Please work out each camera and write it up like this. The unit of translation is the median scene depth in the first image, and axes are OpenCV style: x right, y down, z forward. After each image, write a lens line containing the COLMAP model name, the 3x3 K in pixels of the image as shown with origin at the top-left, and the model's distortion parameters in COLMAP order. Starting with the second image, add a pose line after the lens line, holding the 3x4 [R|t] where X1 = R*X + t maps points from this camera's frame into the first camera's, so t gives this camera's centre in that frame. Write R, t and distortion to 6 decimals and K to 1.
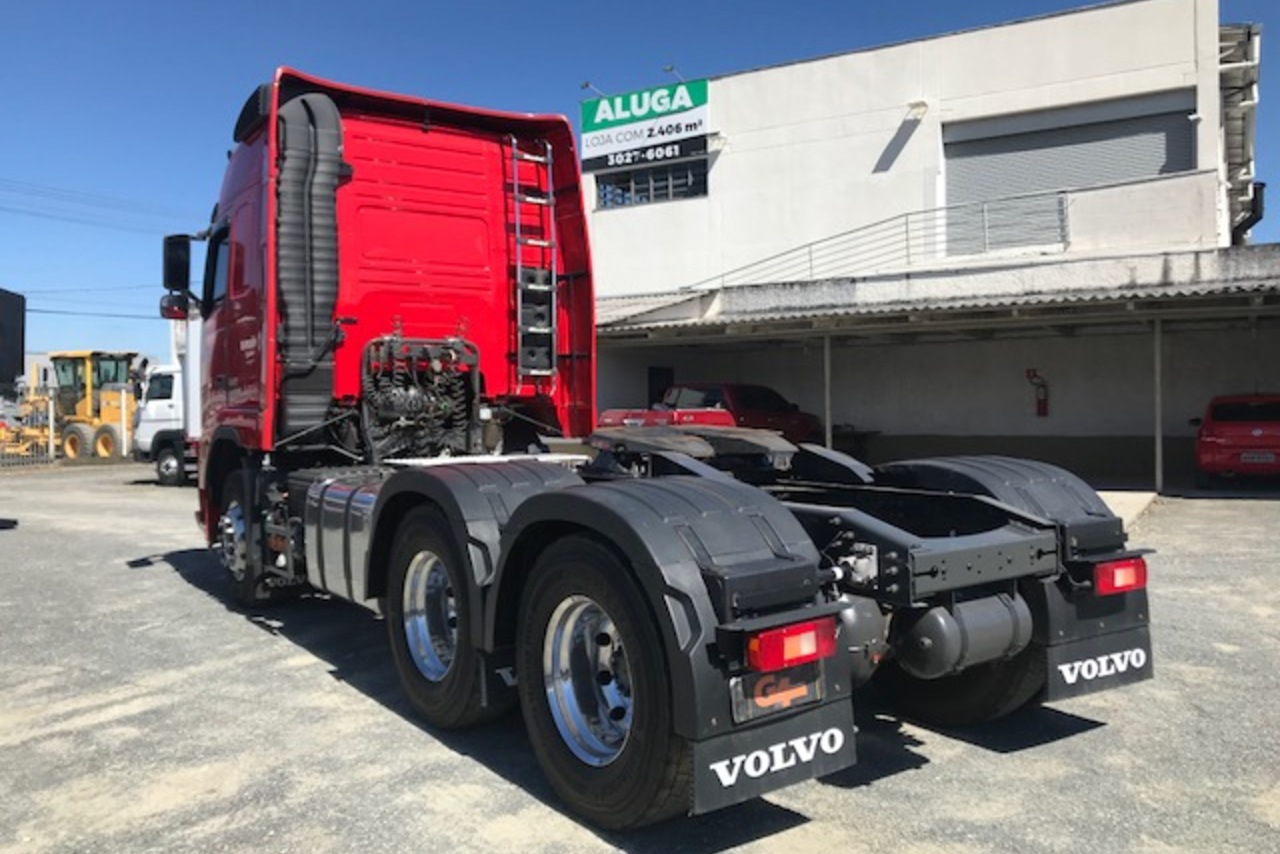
lens RADIAL K [[1068.2, 0, 637.6], [0, 1068.2, 425.3], [0, 0, 1]] dist [-0.006589, -0.007571]
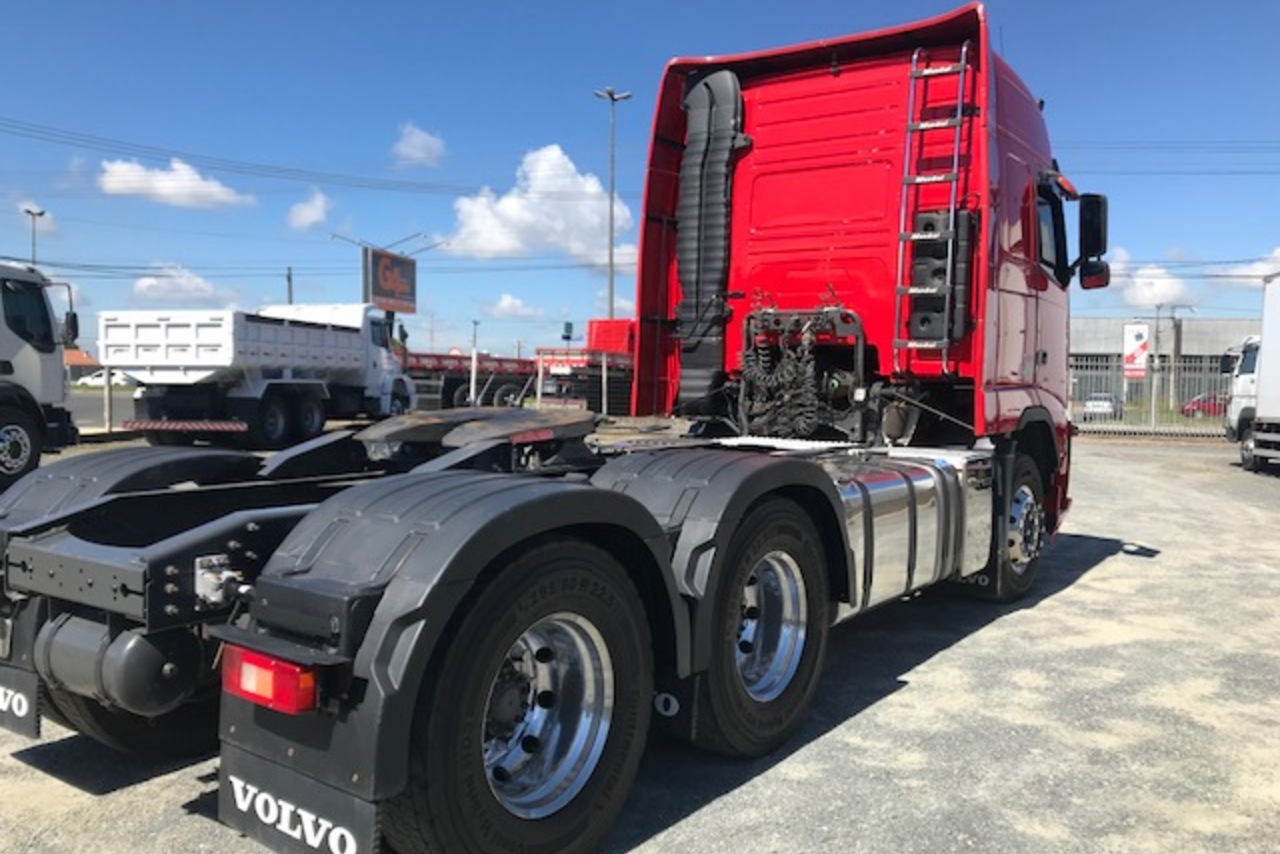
lens RADIAL K [[1068.2, 0, 637.5], [0, 1068.2, 424.9], [0, 0, 1]] dist [-0.006589, -0.007571]
pose [[0.320059, 0.061491, -0.945400, 0.657542], [-0.035836, 0.997963, 0.052778, -0.026573], [0.946720, 0.016987, 0.321610, 0.603995]]
